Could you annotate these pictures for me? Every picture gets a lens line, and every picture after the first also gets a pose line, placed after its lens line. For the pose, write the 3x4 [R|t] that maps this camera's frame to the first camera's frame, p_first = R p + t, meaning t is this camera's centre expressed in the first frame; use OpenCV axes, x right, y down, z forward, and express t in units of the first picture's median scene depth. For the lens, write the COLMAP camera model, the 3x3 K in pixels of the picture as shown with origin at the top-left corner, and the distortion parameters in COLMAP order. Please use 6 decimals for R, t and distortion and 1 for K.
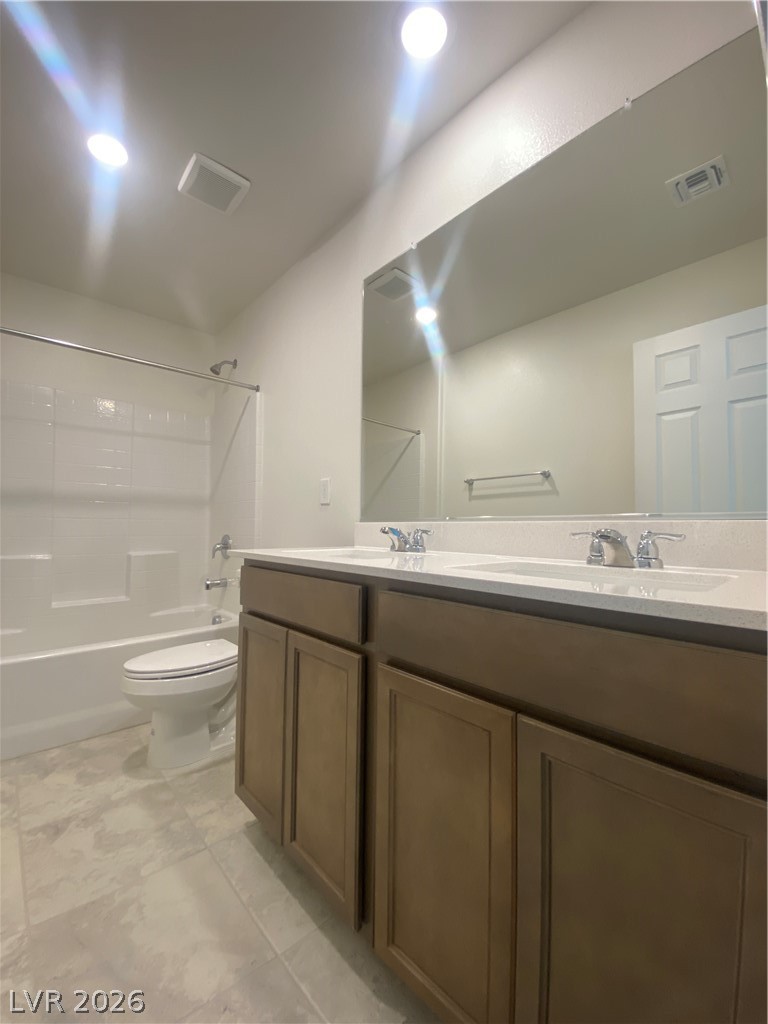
lens RADIAL K [[414.1, 0, 379.2], [0, 414.1, 515.7], [0, 0, 1]] dist [0.011310, -0.014143]
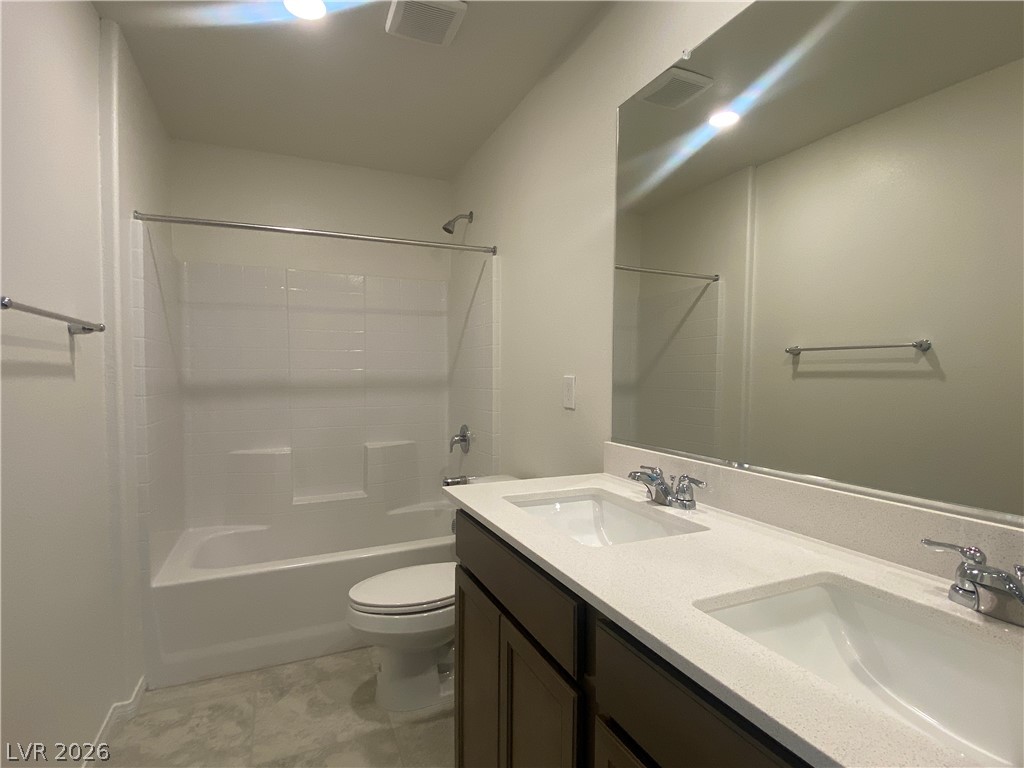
lens RADIAL K [[518.2, 0, 512.4], [0, 518.2, 387.0], [0, 0, 1]] dist [0.008421, -0.004844]
pose [[0.951105, 0.004701, -0.308831, 0.069417], [0.015645, 0.997867, 0.063371, -0.144480], [0.308470, -0.065104, 0.949003, 0.055335]]
